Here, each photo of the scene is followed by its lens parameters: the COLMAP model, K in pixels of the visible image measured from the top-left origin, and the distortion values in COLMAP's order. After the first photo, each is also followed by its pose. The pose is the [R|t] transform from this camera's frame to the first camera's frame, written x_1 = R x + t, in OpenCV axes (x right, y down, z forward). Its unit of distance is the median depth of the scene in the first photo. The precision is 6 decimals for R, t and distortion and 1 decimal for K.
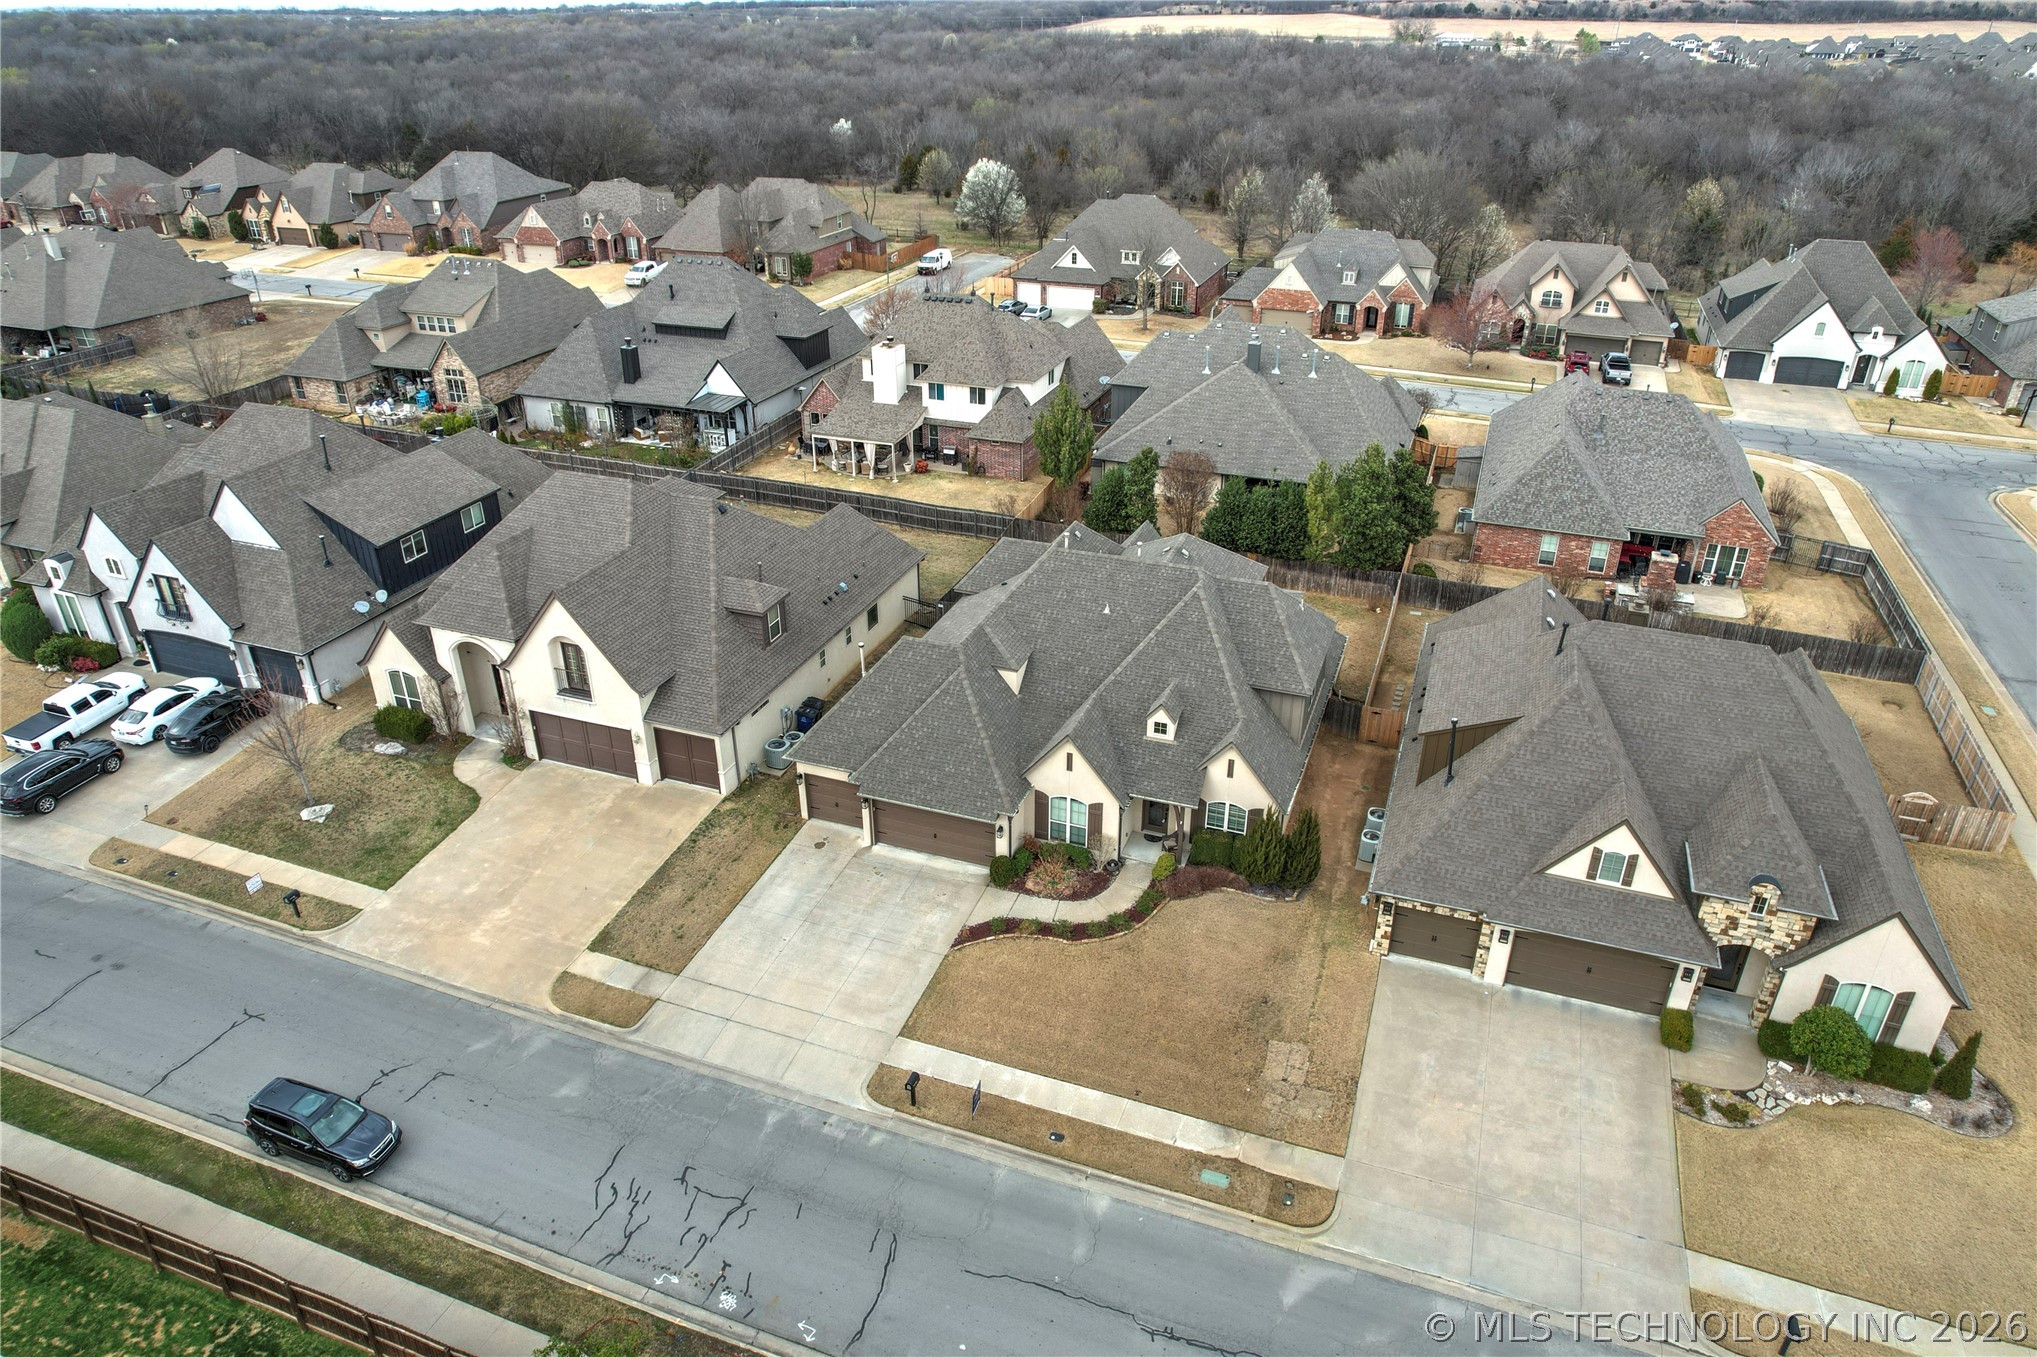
lens RADIAL K [[1304.0, 0, 1018.5], [0, 1304.0, 678.5], [0, 0, 1]] dist [-0.085618, 0.072175]
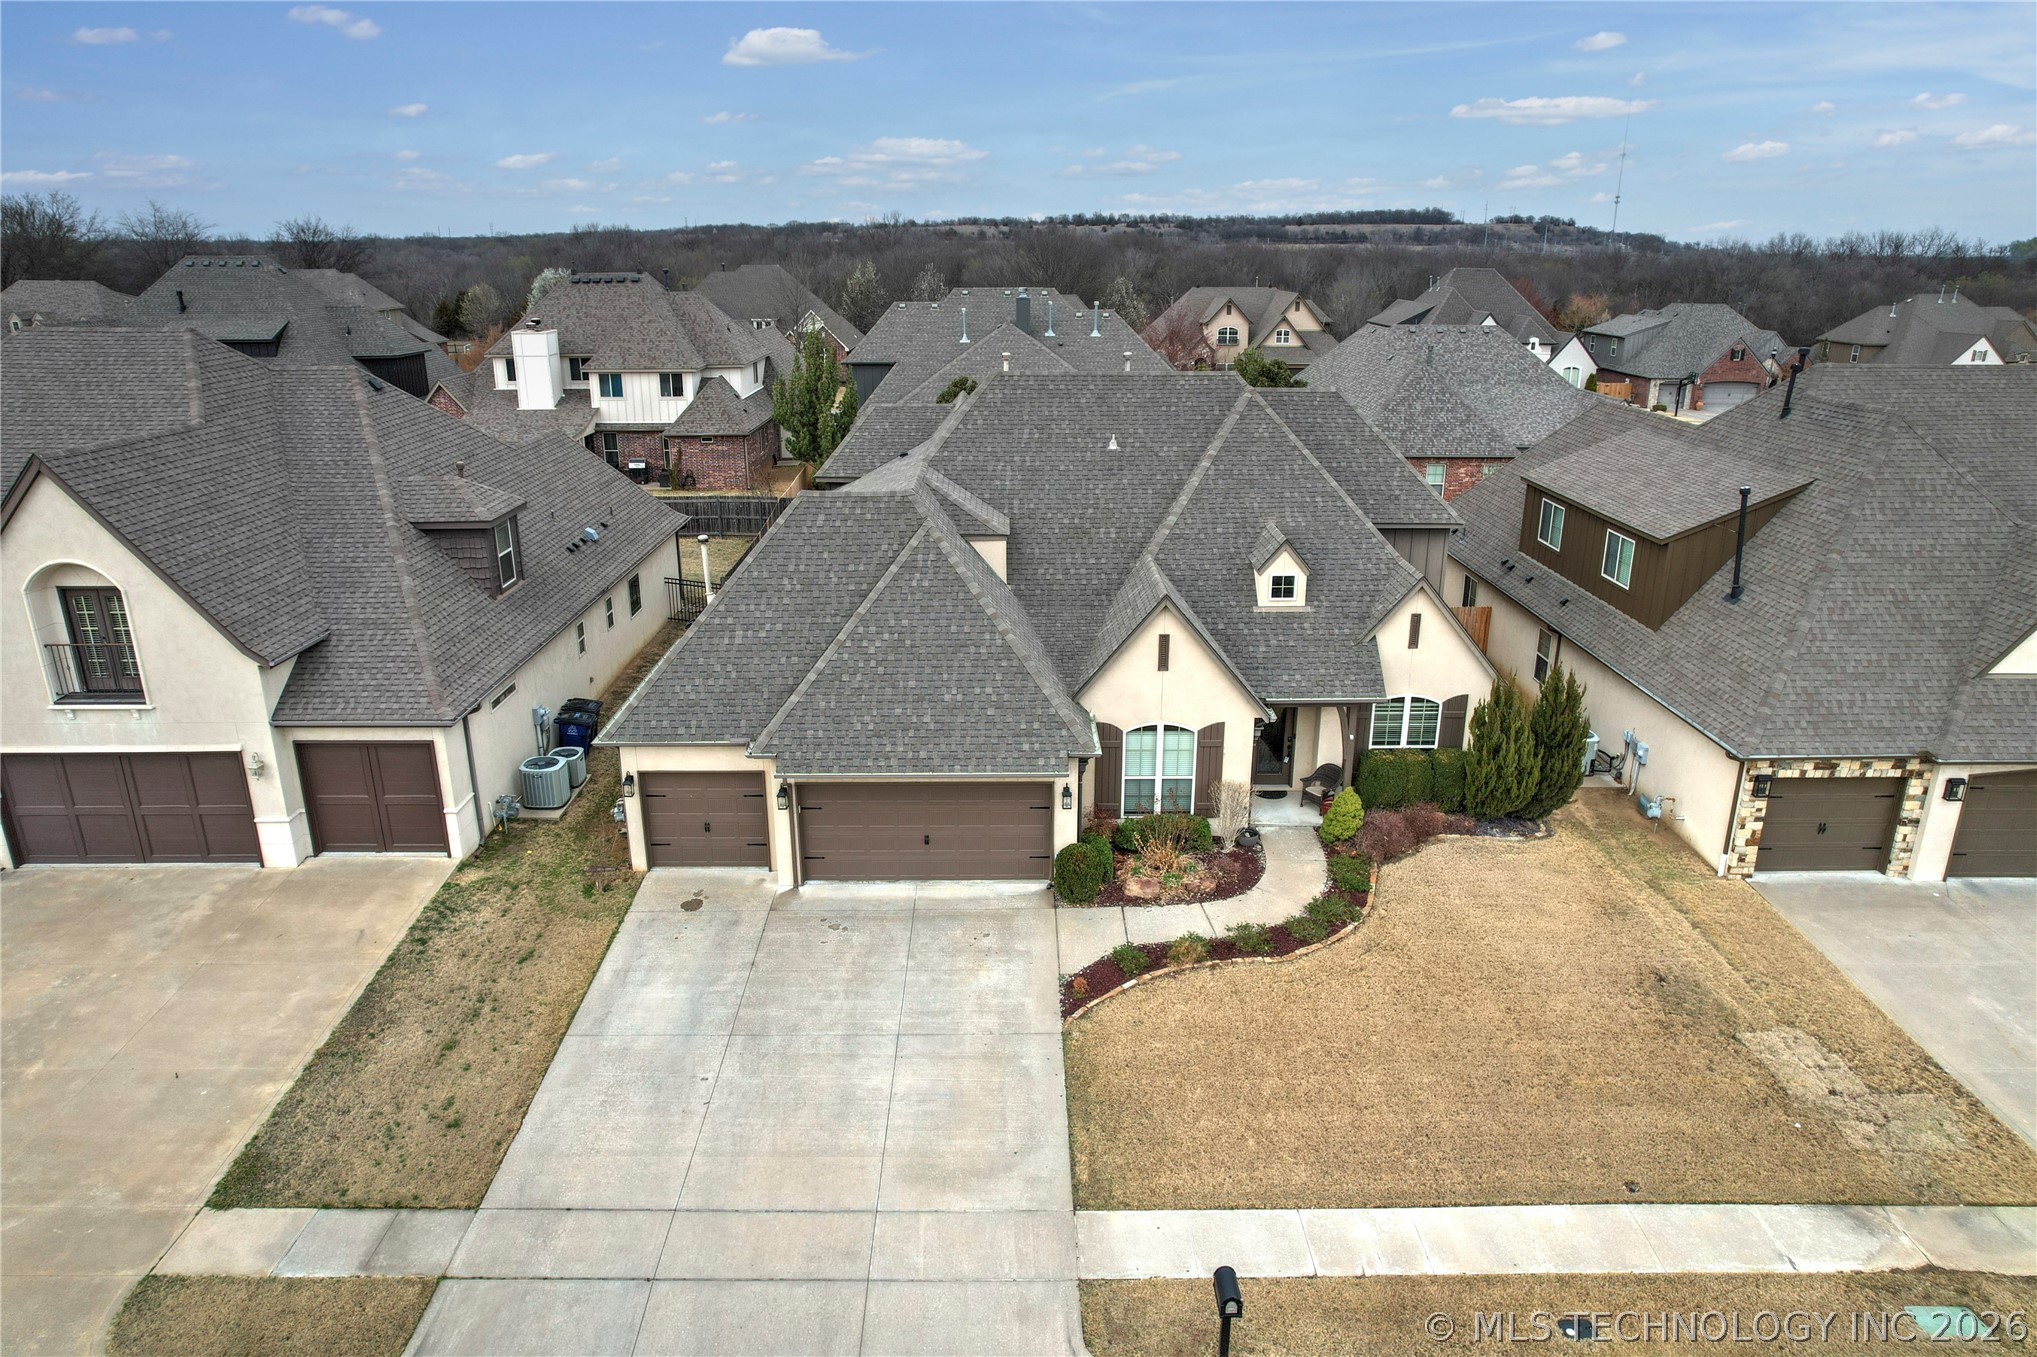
lens RADIAL K [[1304.0, 0, 1018.5], [0, 1304.0, 678.5], [0, 0, 1]] dist [-0.085618, 0.072175]
pose [[0.933619, -0.111035, 0.340628, -0.194874], [0.165657, 0.976812, -0.135633, 0.130880], [-0.317670, 0.183057, 0.930363, 0.476174]]
